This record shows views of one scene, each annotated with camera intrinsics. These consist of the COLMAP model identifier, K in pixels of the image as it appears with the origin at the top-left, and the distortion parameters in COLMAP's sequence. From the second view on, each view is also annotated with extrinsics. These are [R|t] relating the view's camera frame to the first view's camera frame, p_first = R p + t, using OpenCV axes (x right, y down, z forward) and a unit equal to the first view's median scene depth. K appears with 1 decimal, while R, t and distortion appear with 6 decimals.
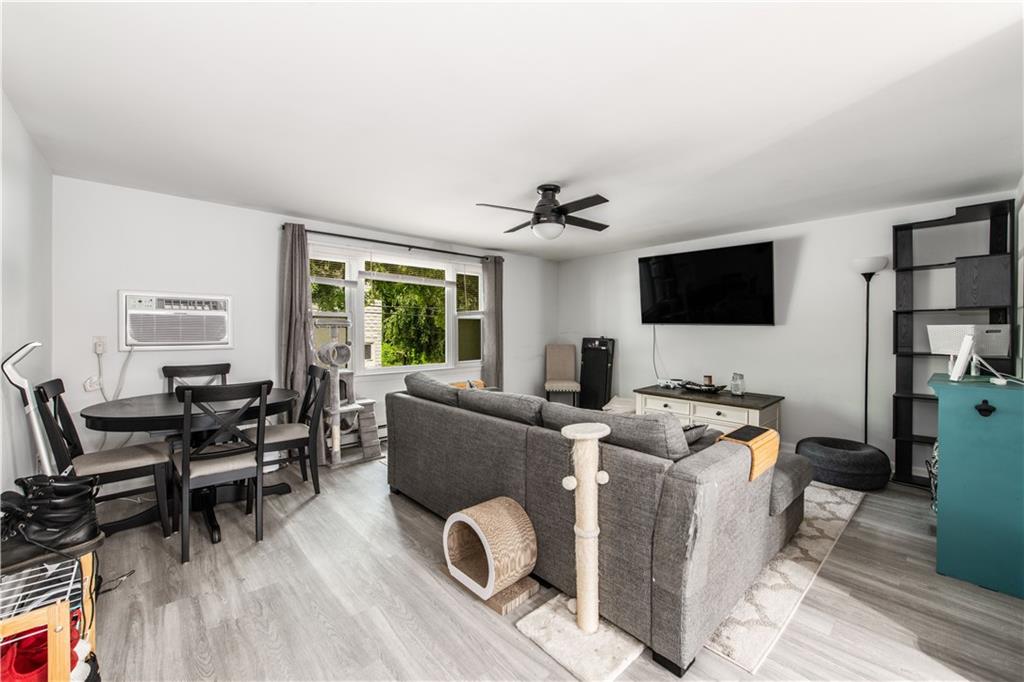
lens RADIAL K [[420.6, 0, 514.5], [0, 420.6, 333.7], [0, 0, 1]] dist [0.001608, -0.000323]
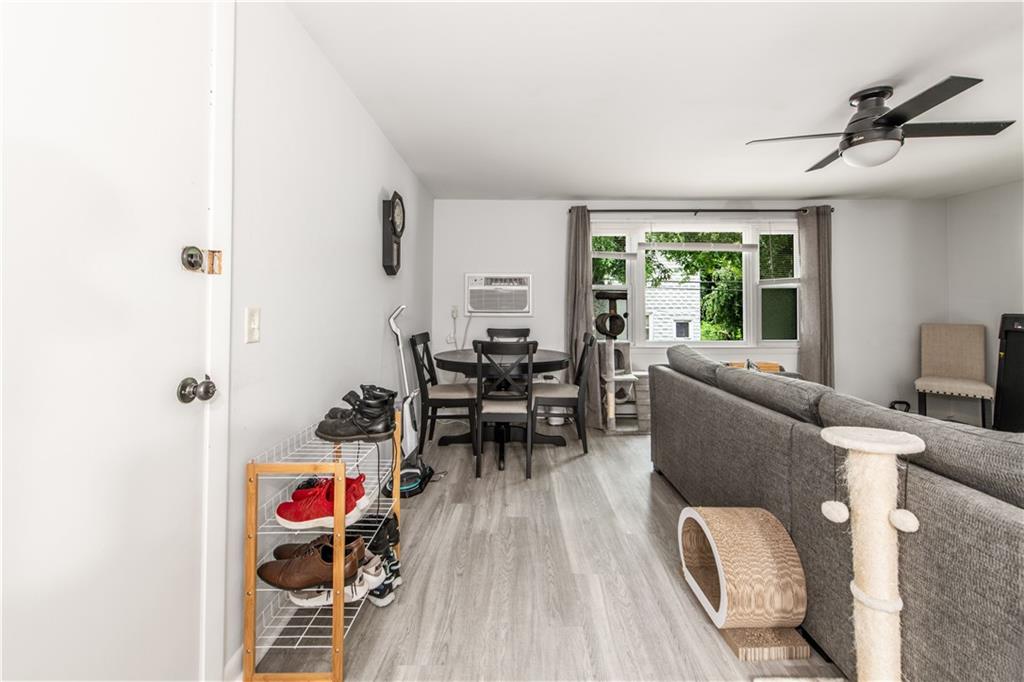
lens RADIAL K [[418.8, 0, 502.3], [0, 418.8, 299.0], [0, 0, 1]] dist [0.015535, -0.008701]
pose [[0.723278, -0.013221, -0.690430, 0.102890], [-0.007685, 0.999601, -0.027192, 0.018161], [0.690514, 0.024973, 0.722888, 0.065488]]
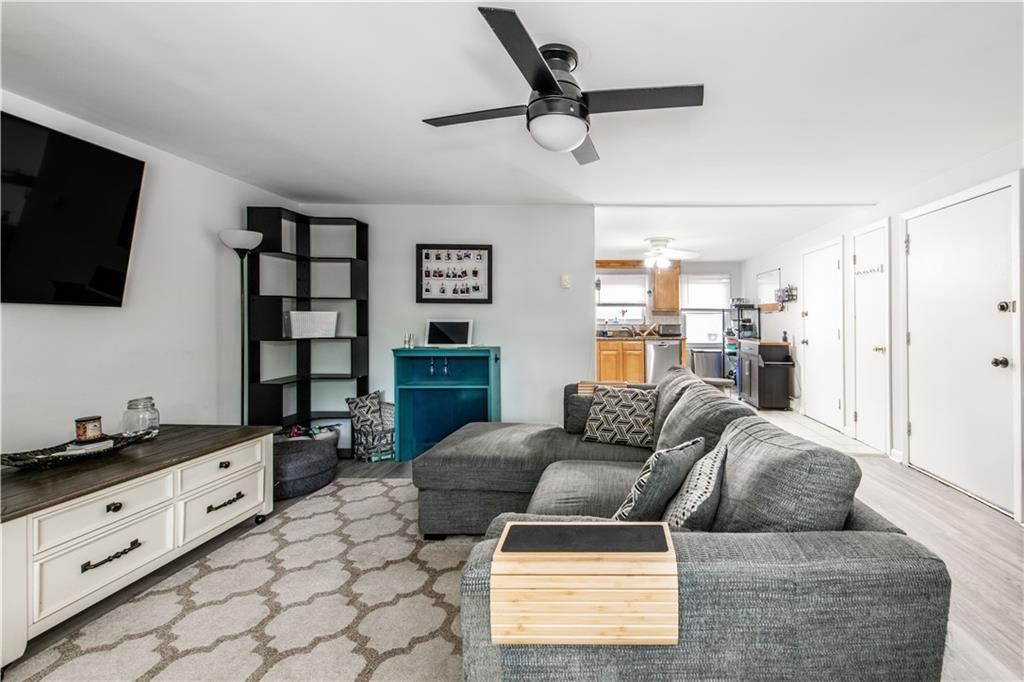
lens RADIAL K [[442.8, 0, 602.4], [0, 442.8, 319.2], [0, 0, 1]] dist [0.002031, -0.000102]
pose [[-0.744871, -0.000699, 0.667208, -0.309889], [0.005973, 0.999952, 0.007715, -0.004155], [-0.667182, 0.009732, -0.744831, 1.243435]]
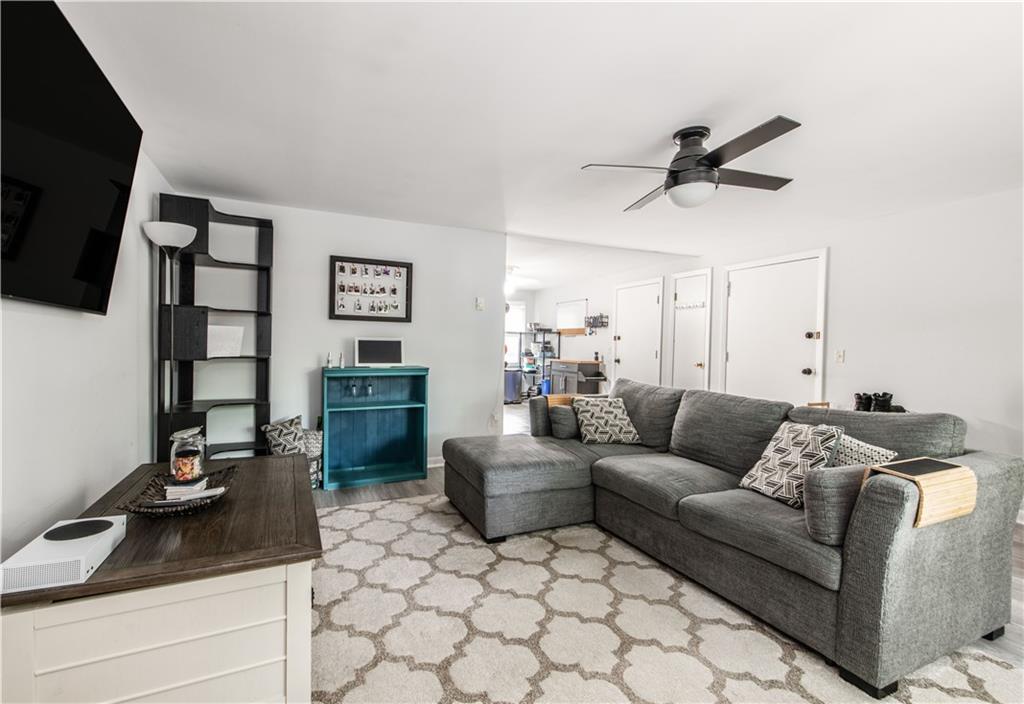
lens RADIAL K [[444.8, 0, 483.8], [0, 444.8, 352.0], [0, 0, 1]] dist [0.002503, 0.000286]
pose [[-0.948289, -0.020564, 0.316740, 0.138791], [-0.011049, 0.999433, 0.031809, 0.000499], [-0.317215, 0.026664, -0.947979, 1.615227]]
